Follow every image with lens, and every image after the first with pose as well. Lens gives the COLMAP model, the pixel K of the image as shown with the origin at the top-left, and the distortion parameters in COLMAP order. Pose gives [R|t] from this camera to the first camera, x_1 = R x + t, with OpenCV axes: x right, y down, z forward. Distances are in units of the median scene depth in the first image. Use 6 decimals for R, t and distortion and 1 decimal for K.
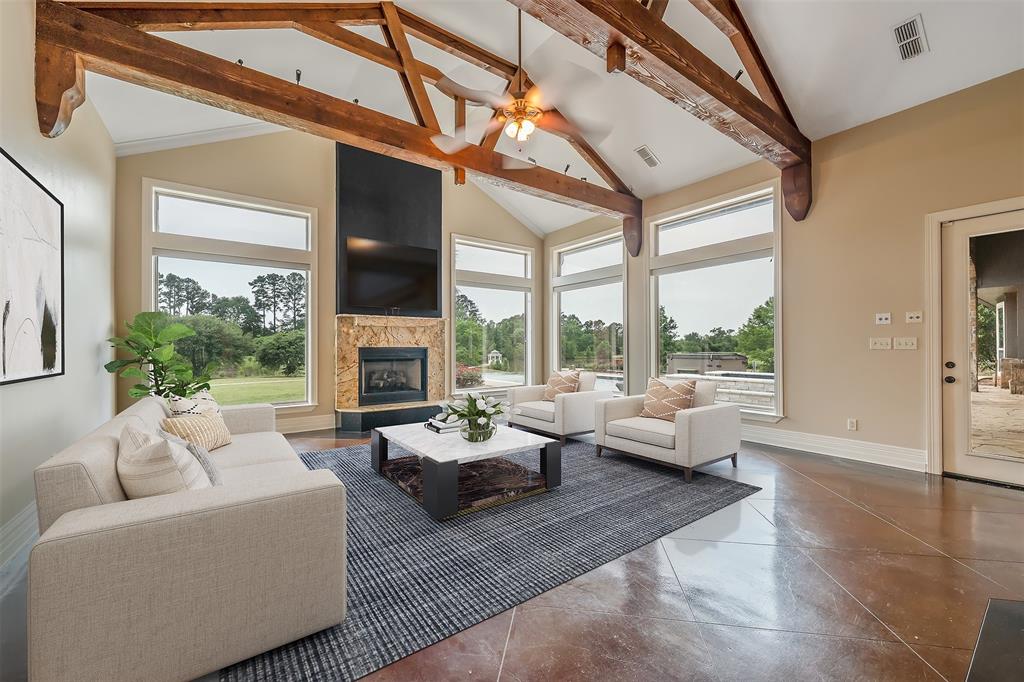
lens RADIAL K [[407.1, 0, 509.2], [0, 407.1, 344.3], [0, 0, 1]] dist [-0.003649, -0.000189]
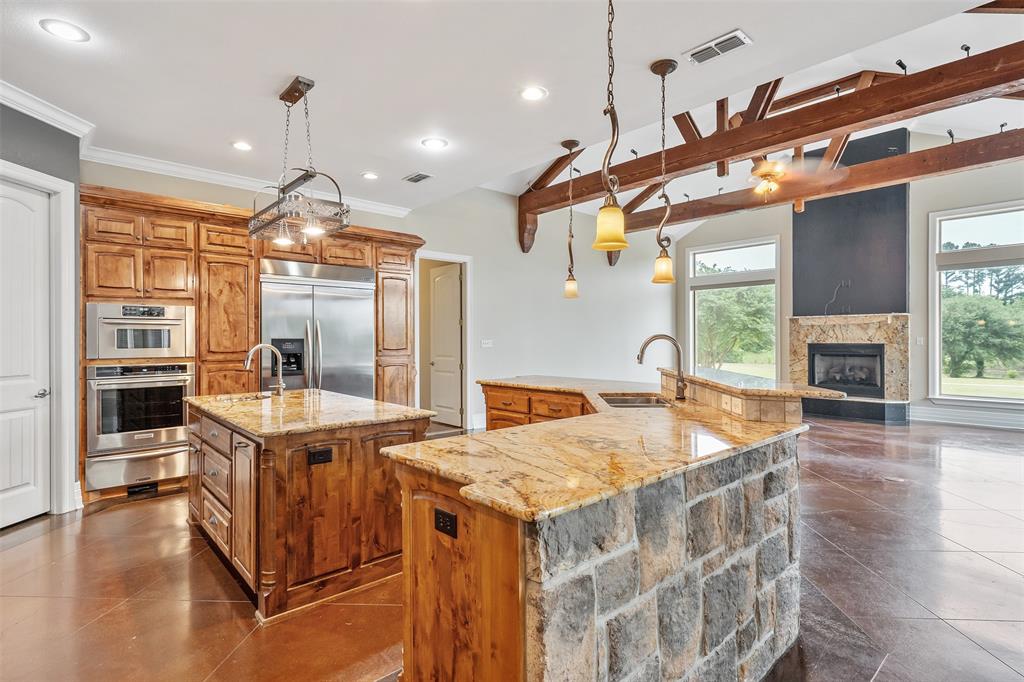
lens RADIAL K [[516.3, 0, 509.0], [0, 516.3, 340.7], [0, 0, 1]] dist [0.028064, -0.001770]
pose [[0.119167, 0.004335, -0.992865, 0.759961], [0.012335, 0.999907, 0.005847, -0.014738], [0.992798, -0.012943, 0.119102, -0.030551]]
